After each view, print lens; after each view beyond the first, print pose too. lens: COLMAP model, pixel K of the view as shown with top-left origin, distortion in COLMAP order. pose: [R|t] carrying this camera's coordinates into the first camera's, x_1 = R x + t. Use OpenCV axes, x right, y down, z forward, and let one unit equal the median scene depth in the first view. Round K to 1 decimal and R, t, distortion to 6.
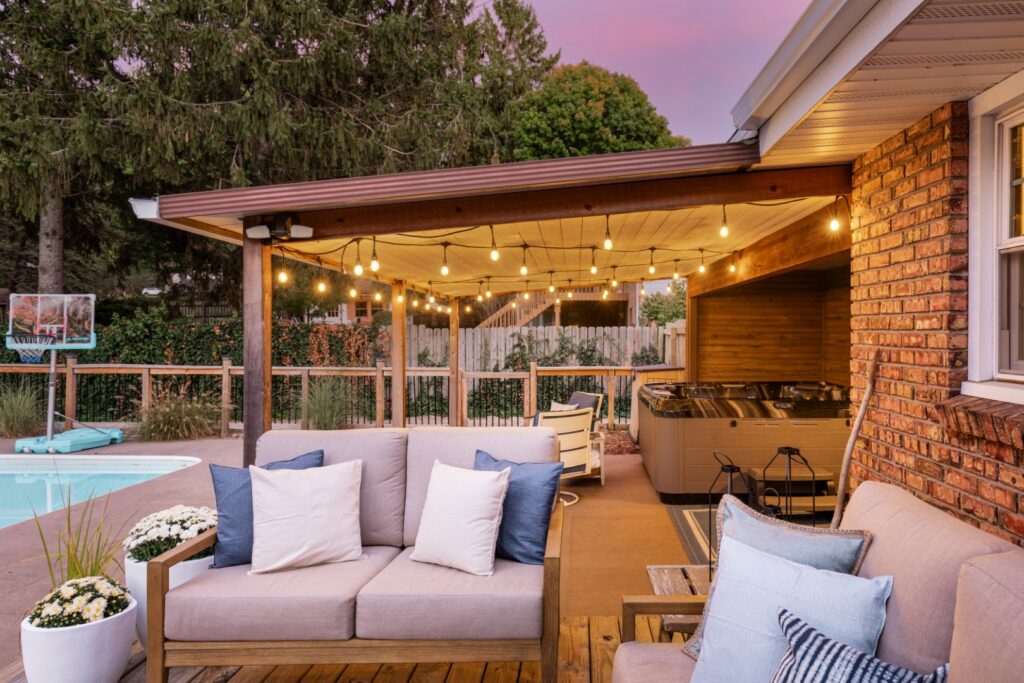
lens RADIAL K [[687.1, 0, 601.2], [0, 687.1, 336.6], [0, 0, 1]] dist [0.002738, 0.003983]
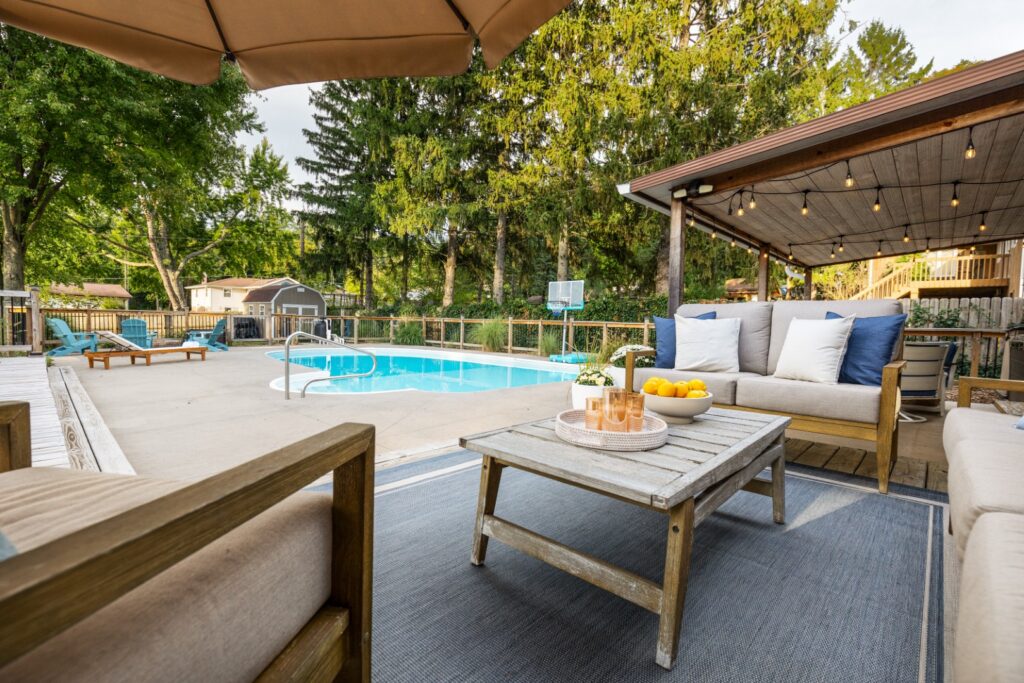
lens RADIAL K [[465.8, 0, 512.0], [0, 465.8, 341.5], [0, 0, 1]] dist [0.016602, 0.000453]
pose [[0.718532, 0.040054, -0.694340, 0.022549], [-0.017893, 0.999074, 0.039117, 0.162883], [0.695264, -0.015683, 0.718583, -0.123538]]
